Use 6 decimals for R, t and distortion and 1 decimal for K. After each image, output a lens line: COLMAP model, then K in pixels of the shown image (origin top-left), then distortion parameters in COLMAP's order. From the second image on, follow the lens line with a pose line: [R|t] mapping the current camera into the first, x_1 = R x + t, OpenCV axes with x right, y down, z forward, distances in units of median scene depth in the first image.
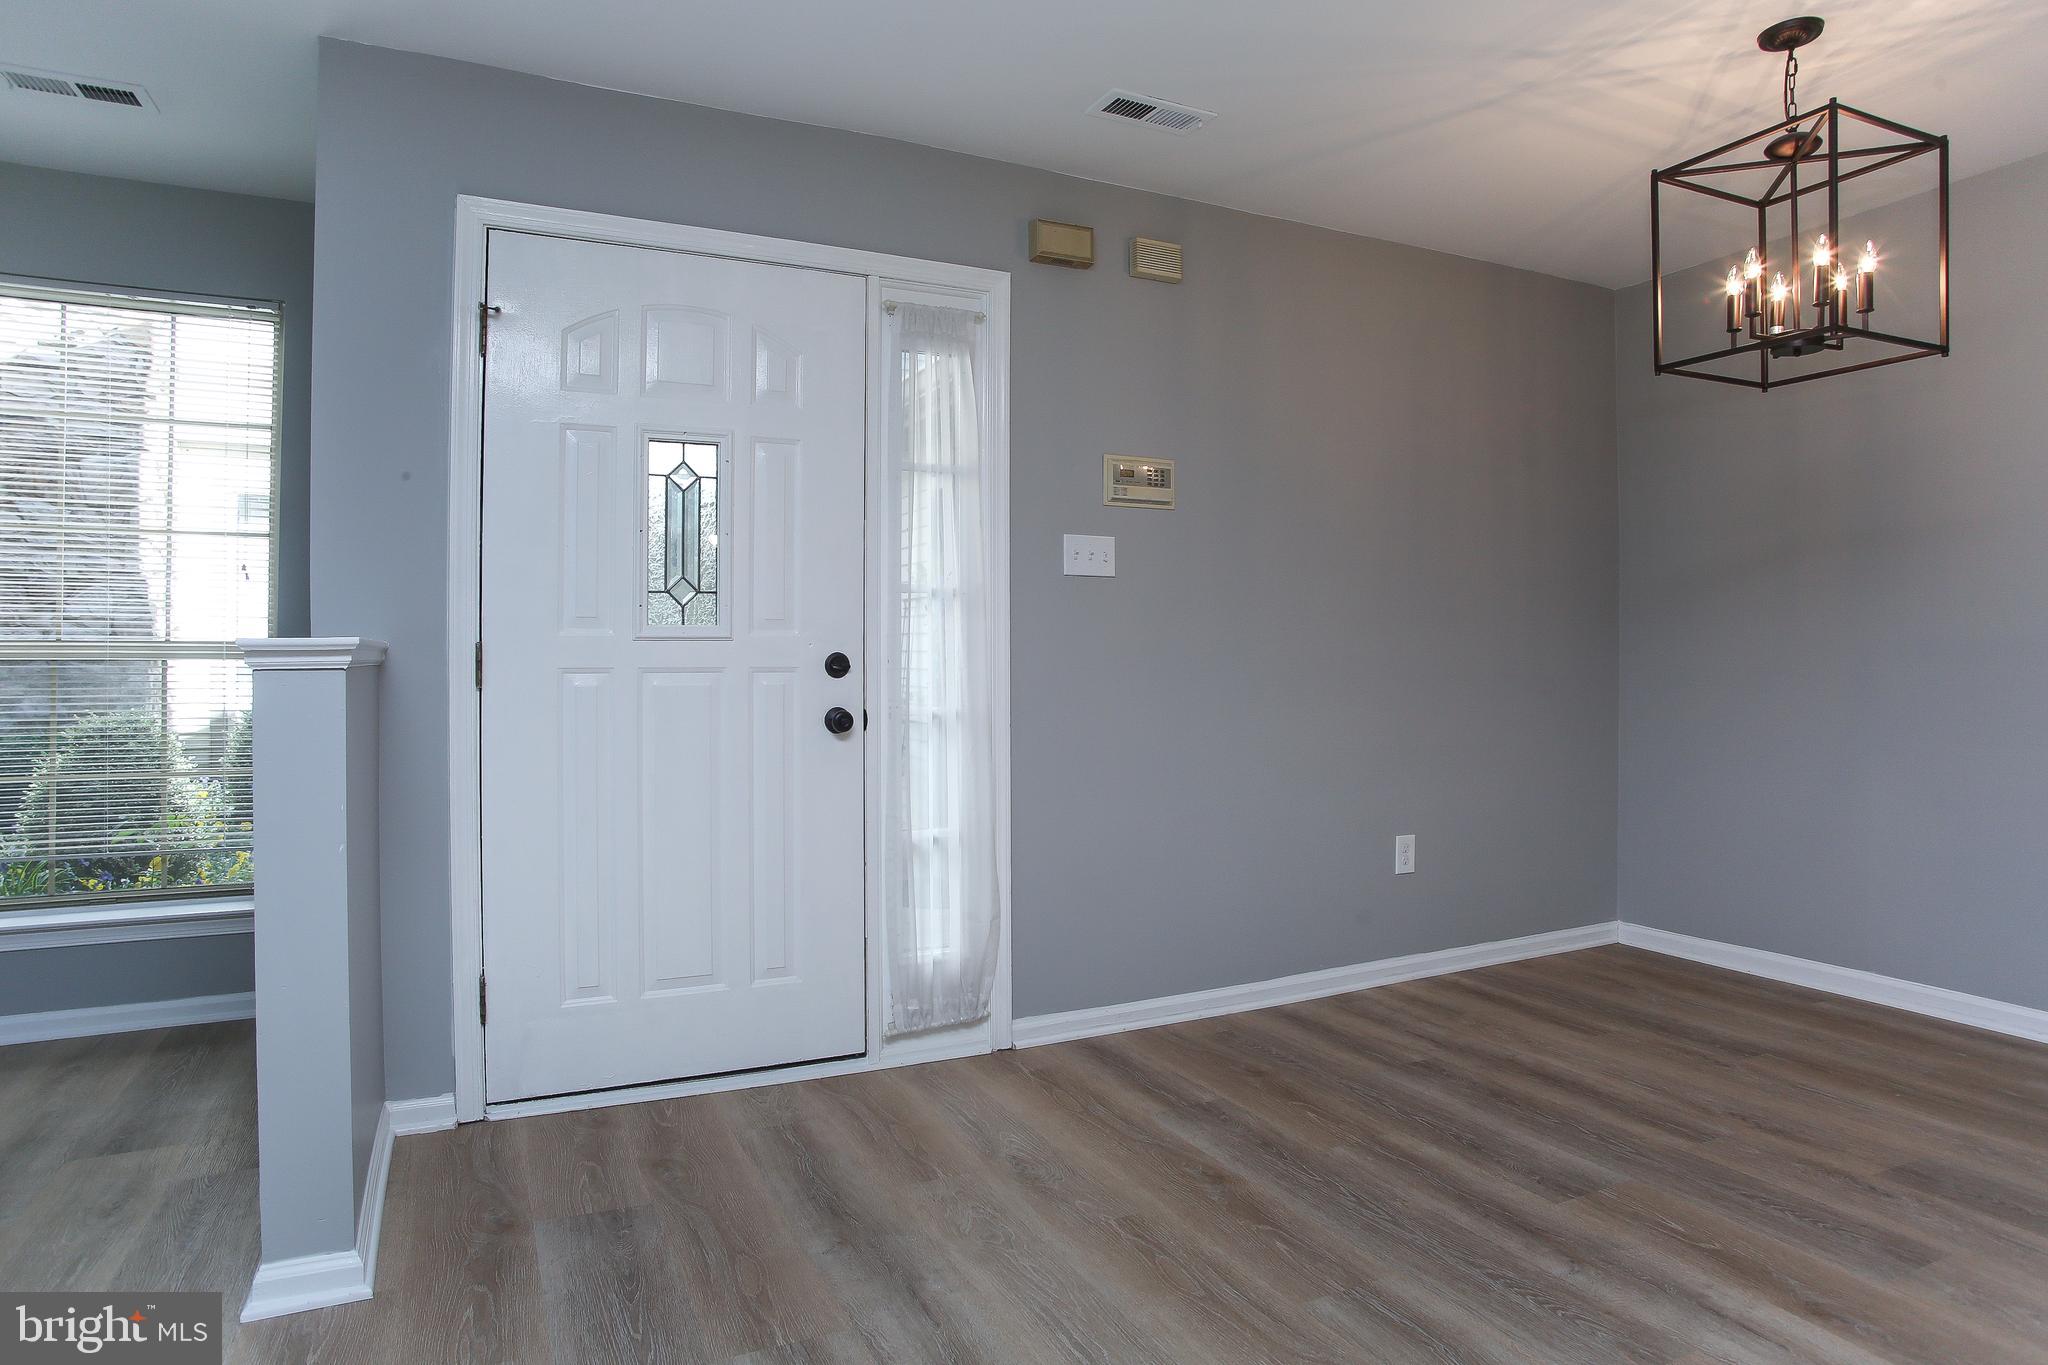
lens RADIAL K [[1190.8, 0, 1013.7], [0, 1190.8, 644.3], [0, 0, 1]] dist [-0.101774, 0.056425]
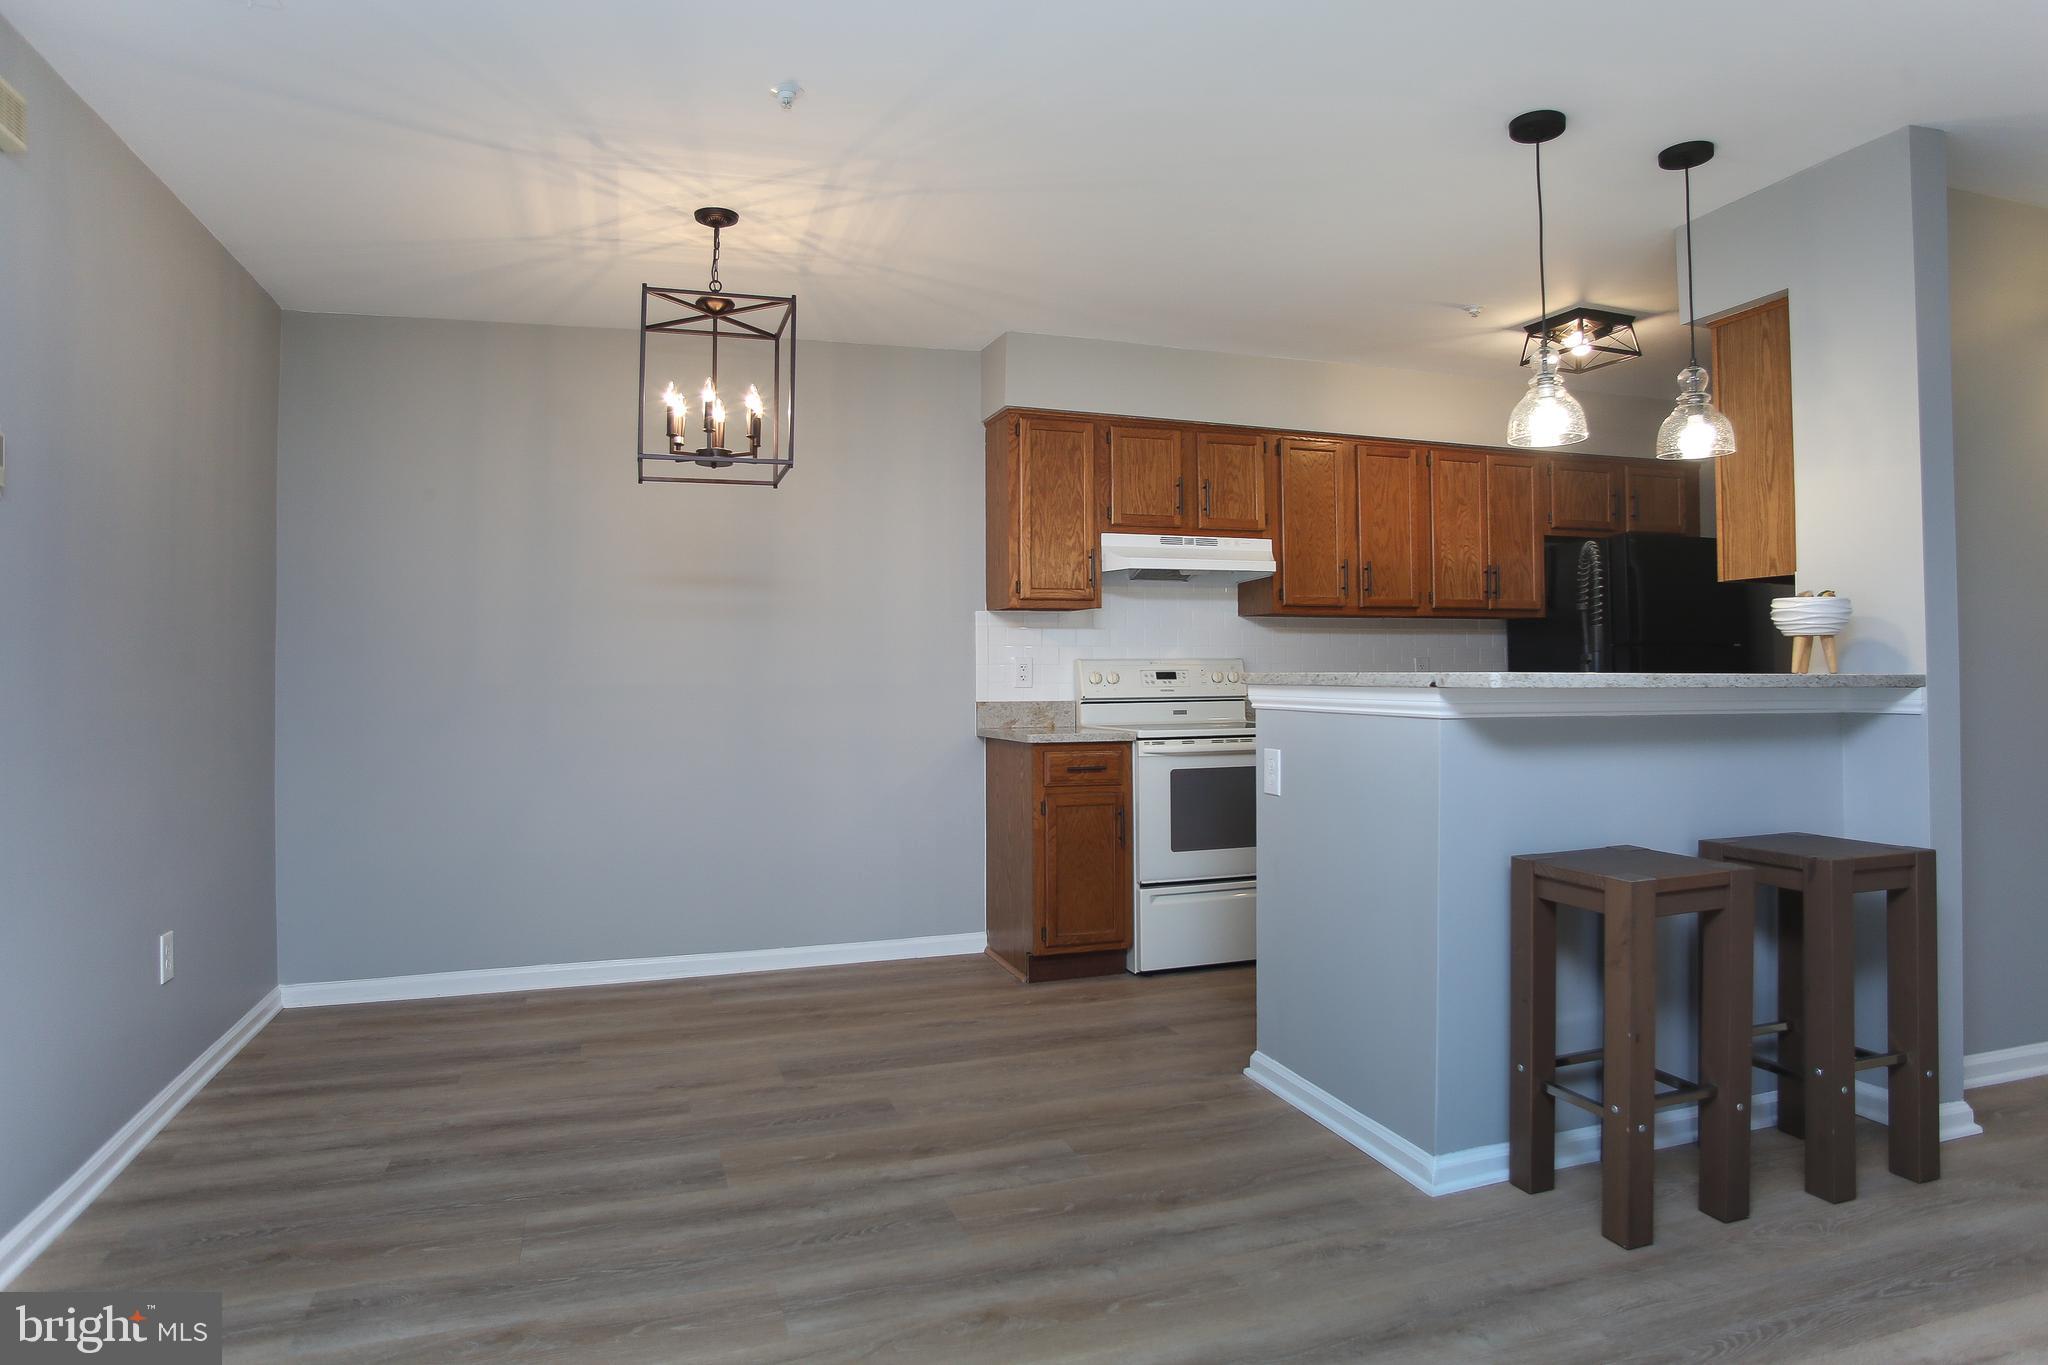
lens RADIAL K [[1217.0, 0, 1028.4], [0, 1217.0, 657.4], [0, 0, 1]] dist [-0.110585, 0.061559]
pose [[0.115632, 0.011802, 0.993222, -0.562279], [0.000582, 0.999928, -0.011949, -0.023717], [-0.993292, 0.001959, 0.115617, 0.467178]]
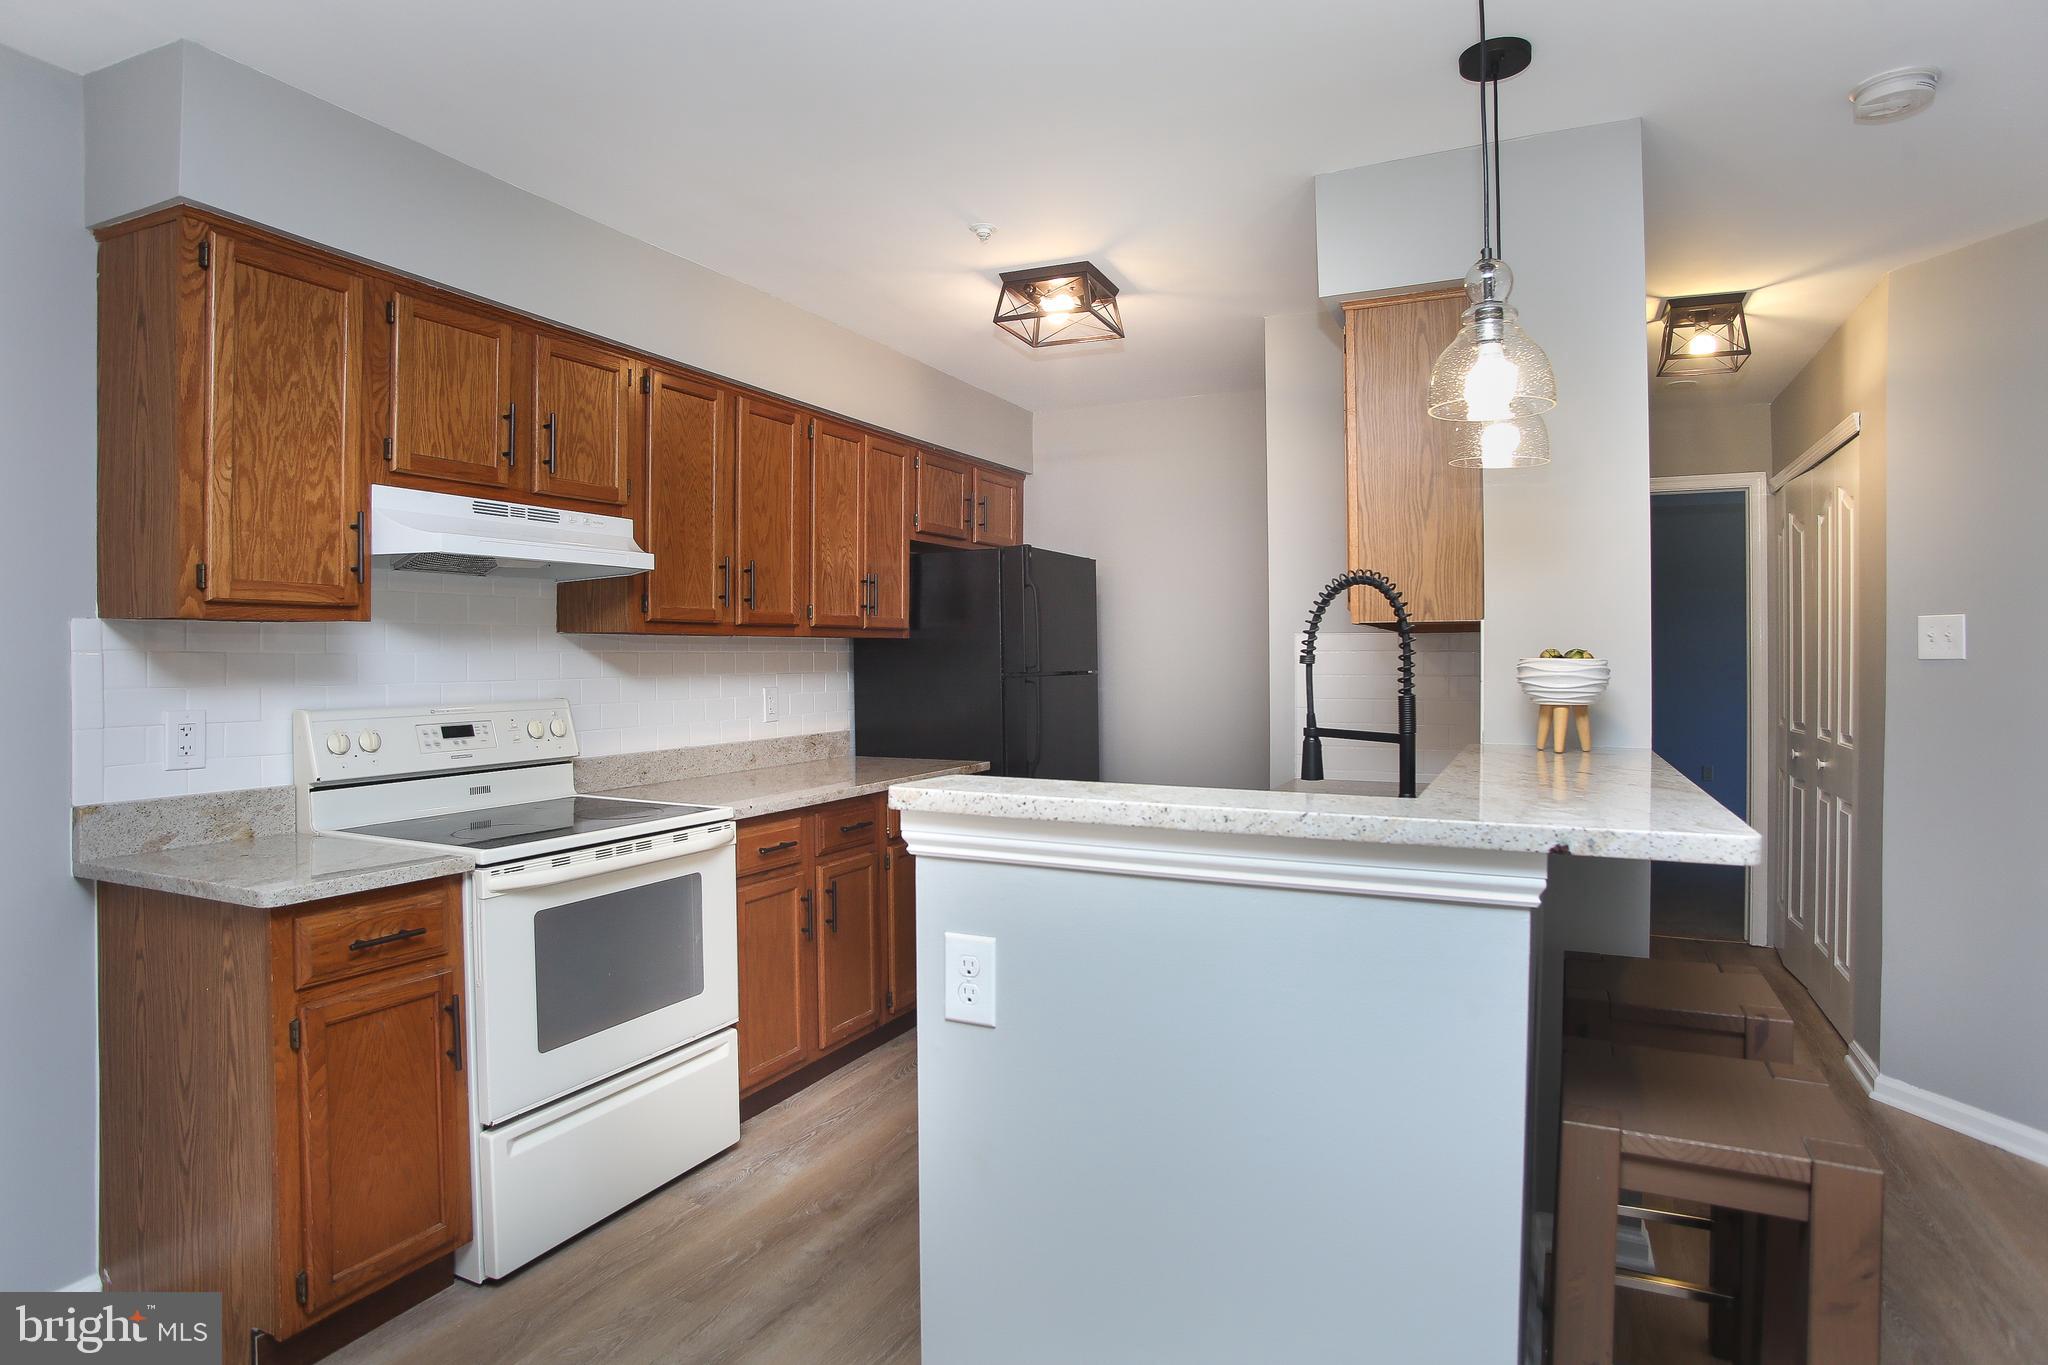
lens RADIAL K [[1137.6, 0, 1019.7], [0, 1137.6, 660.7], [0, 0, 1]] dist [-0.099524, 0.059789]
pose [[-0.618401, -0.005815, 0.785841, 0.202463], [-0.004921, 0.999982, 0.003528, -0.091596], [-0.785847, -0.001685, -0.618418, 0.707546]]
